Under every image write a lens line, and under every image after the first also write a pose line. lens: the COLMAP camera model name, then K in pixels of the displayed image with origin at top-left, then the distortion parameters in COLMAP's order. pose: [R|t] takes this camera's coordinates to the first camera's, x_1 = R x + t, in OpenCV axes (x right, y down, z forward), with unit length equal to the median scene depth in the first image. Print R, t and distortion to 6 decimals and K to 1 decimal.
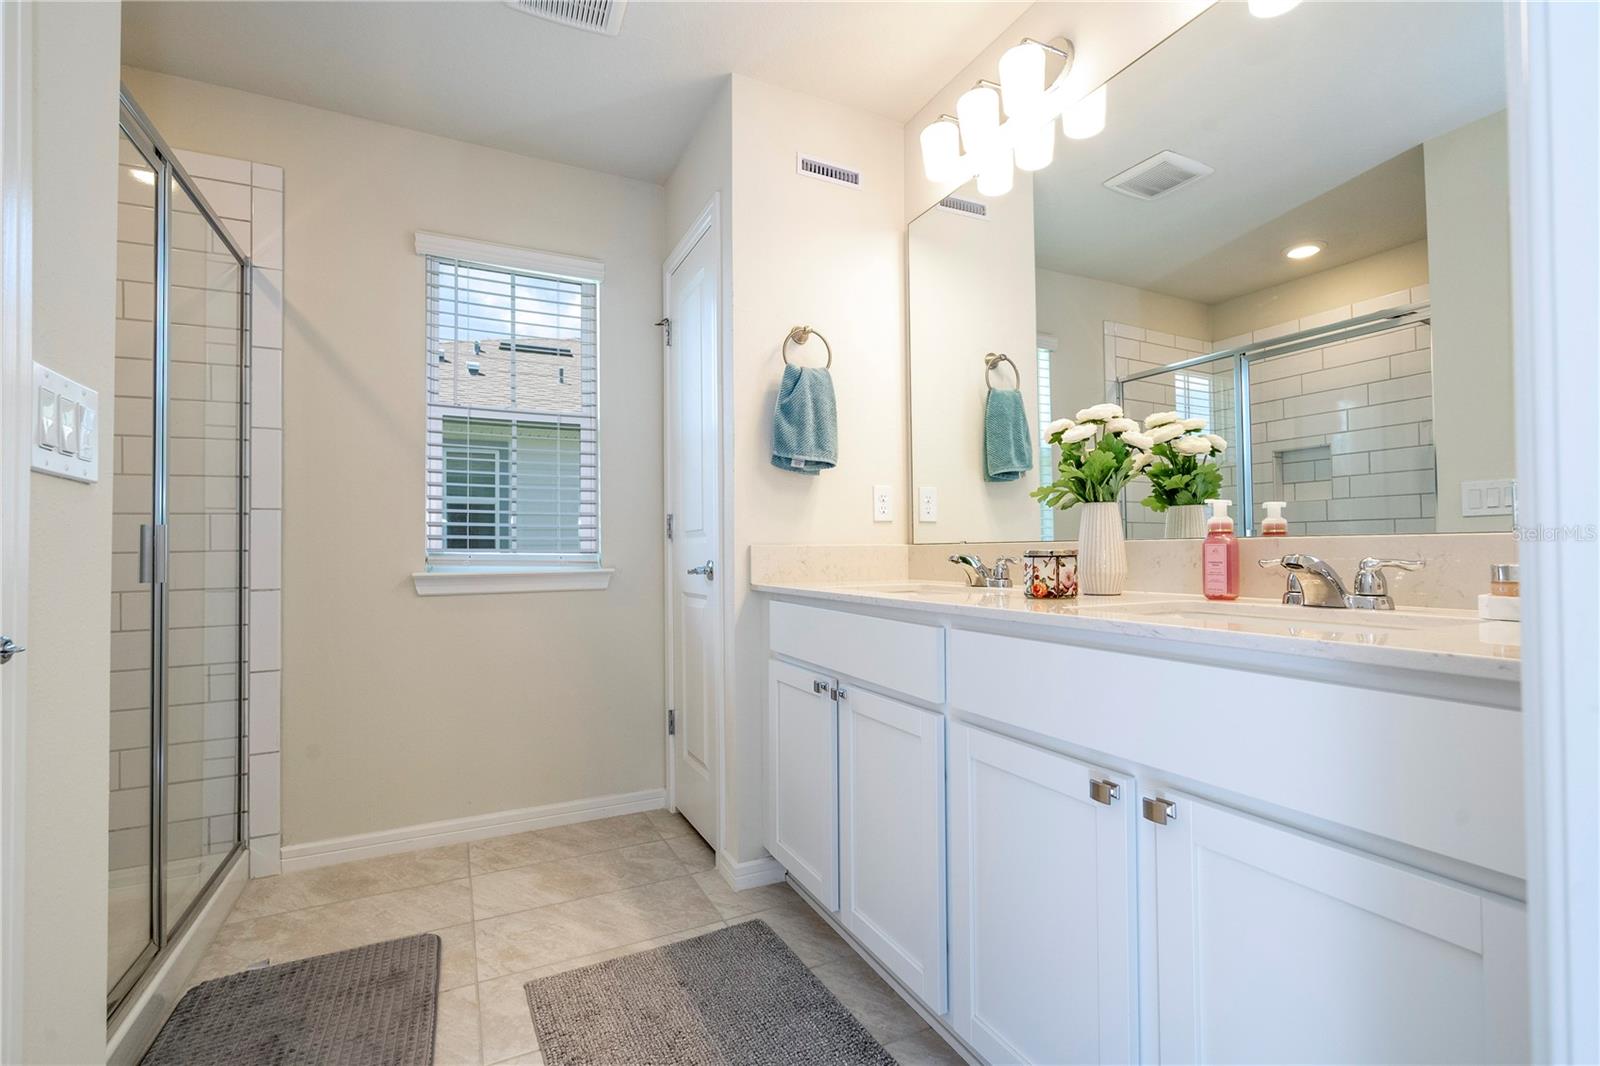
lens RADIAL K [[719.4, 0, 806.0], [0, 719.4, 533.6], [0, 0, 1]] dist [-0.000229, 0.000087]
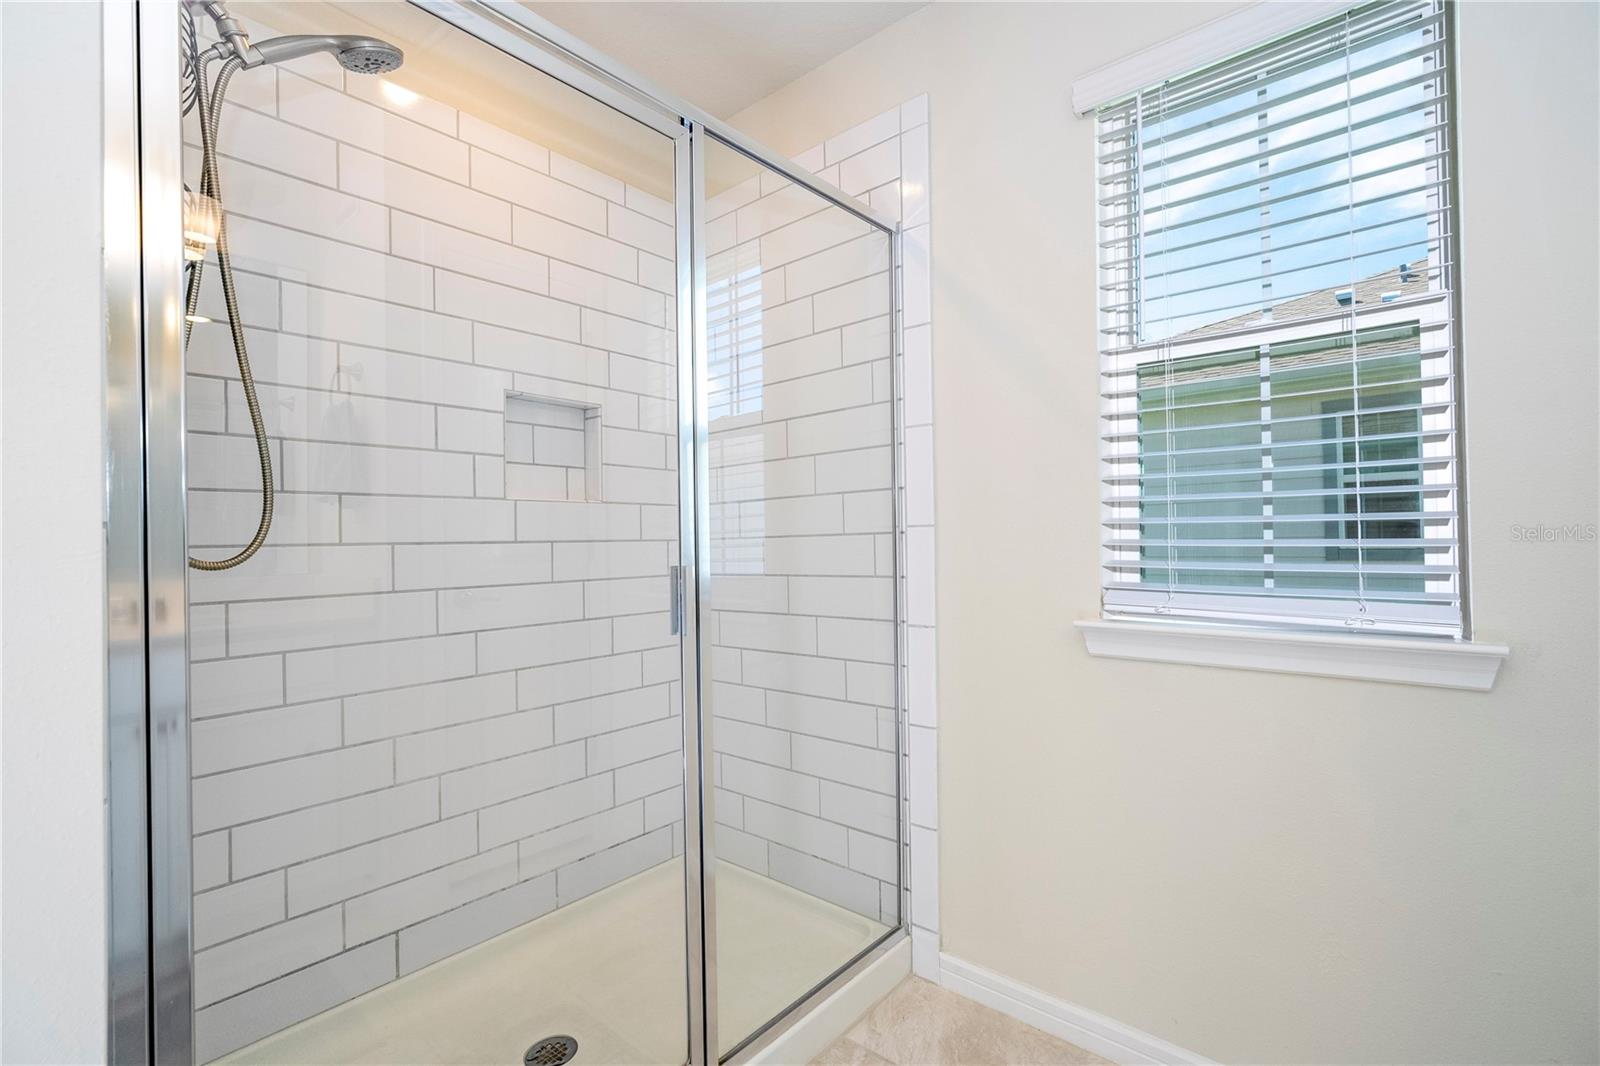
lens RADIAL K [[719.4, 0, 806.0], [0, 719.4, 533.6], [0, 0, 1]] dist [-0.000229, 0.000087]
pose [[0.408882, -0.003033, -0.912582, -0.064688], [0.016083, 0.999863, 0.003882, -0.030795], [0.912446, -0.016264, 0.408875, 0.553548]]
